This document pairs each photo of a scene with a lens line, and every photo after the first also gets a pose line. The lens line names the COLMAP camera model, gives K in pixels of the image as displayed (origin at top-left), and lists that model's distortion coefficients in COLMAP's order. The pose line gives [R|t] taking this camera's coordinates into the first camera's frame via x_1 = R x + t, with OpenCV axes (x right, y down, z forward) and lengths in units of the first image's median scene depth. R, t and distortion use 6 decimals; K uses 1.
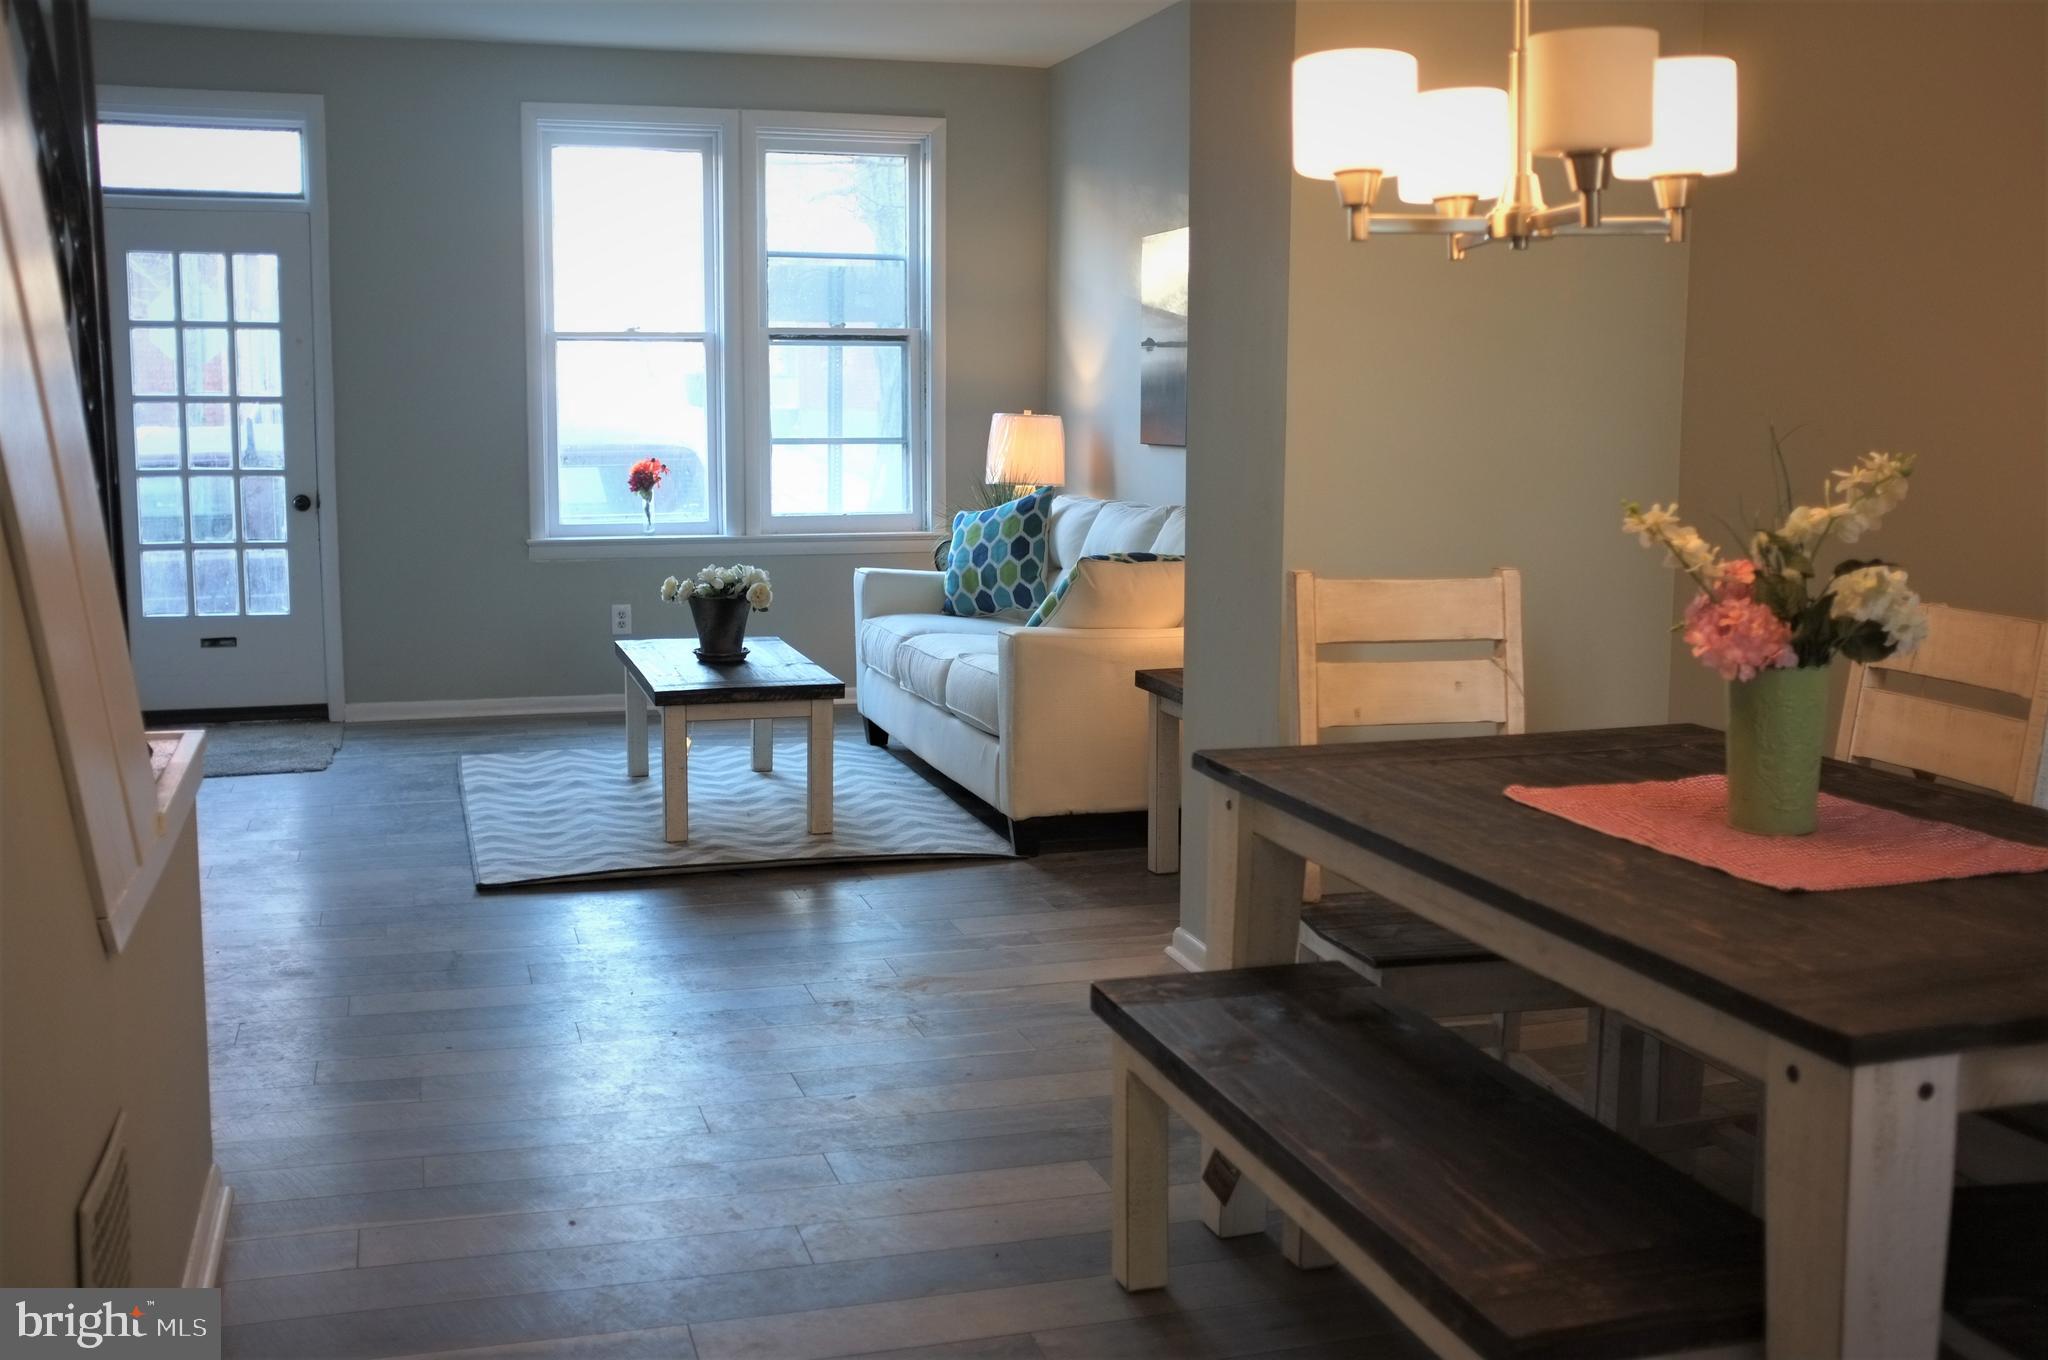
lens RADIAL K [[2056.2, 0, 1024.0], [0, 2056.2, 680.0], [0, 0, 1]] dist [-0.114588, 0.175557]
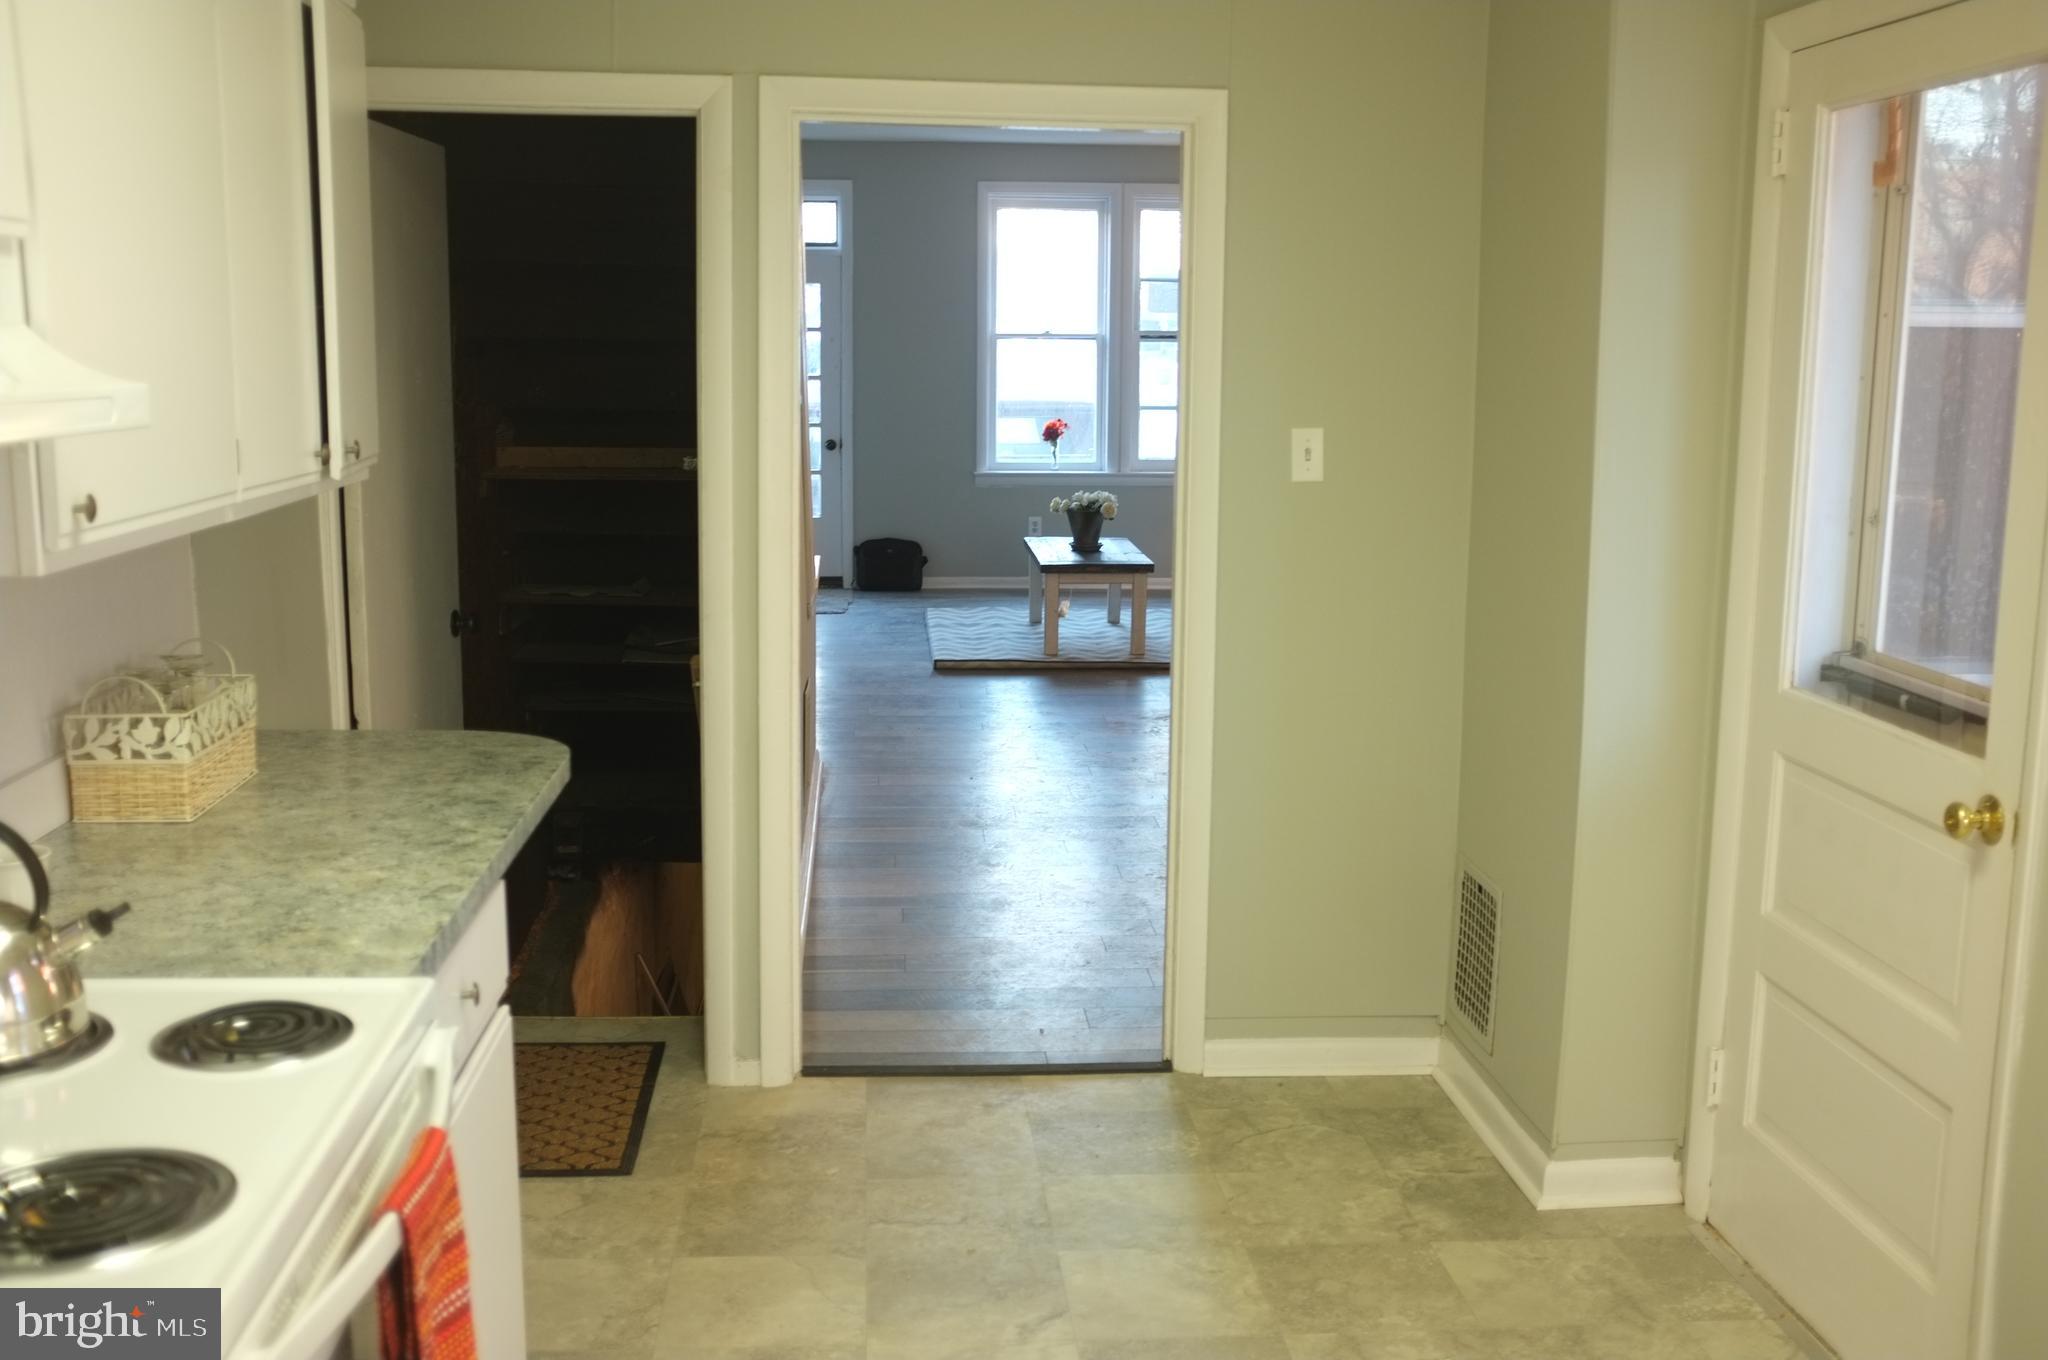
lens RADIAL K [[2058.4, 0, 1024.0], [0, 2058.4, 680.0], [0, 0, 1]] dist [-0.133037, 1.535065]
pose [[0.975197, 0.041948, -0.217327, 0.144041], [-0.034979, 0.998746, 0.035818, 0.032406], [0.218557, -0.027328, 0.975441, -0.531958]]
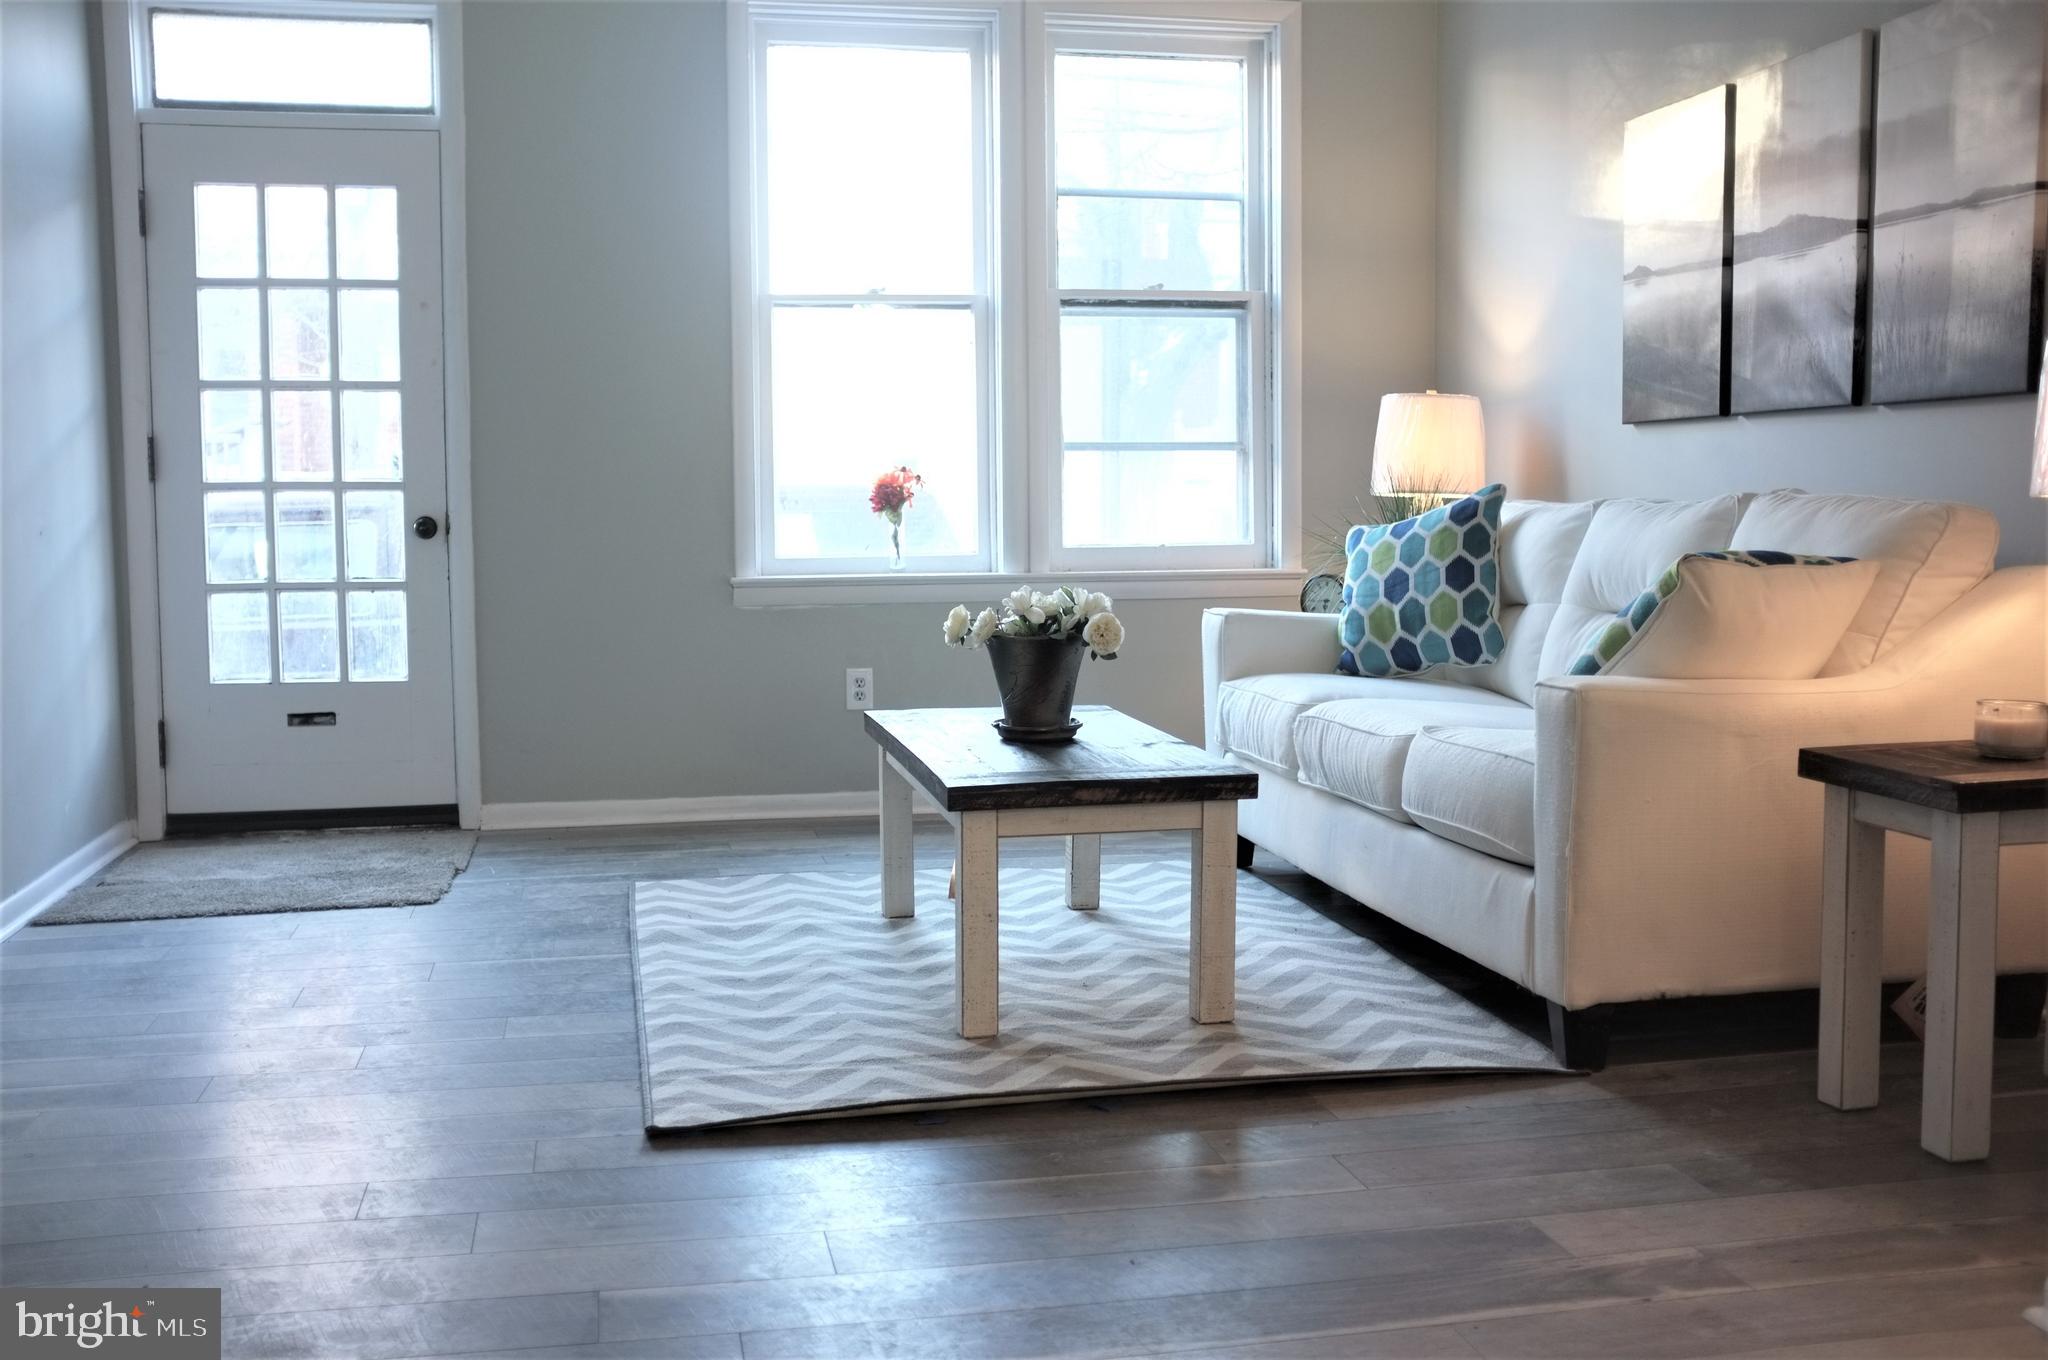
lens RADIAL K [[2056.2, 0, 1024.0], [0, 2056.2, 680.0], [0, 0, 1]] dist [-0.114588, 0.175557]
pose [[0.995675, -0.004021, -0.092819, -0.081867], [-0.000470, 0.998833, -0.048303, 0.002720], [0.092904, 0.048138, 0.994511, 0.324891]]
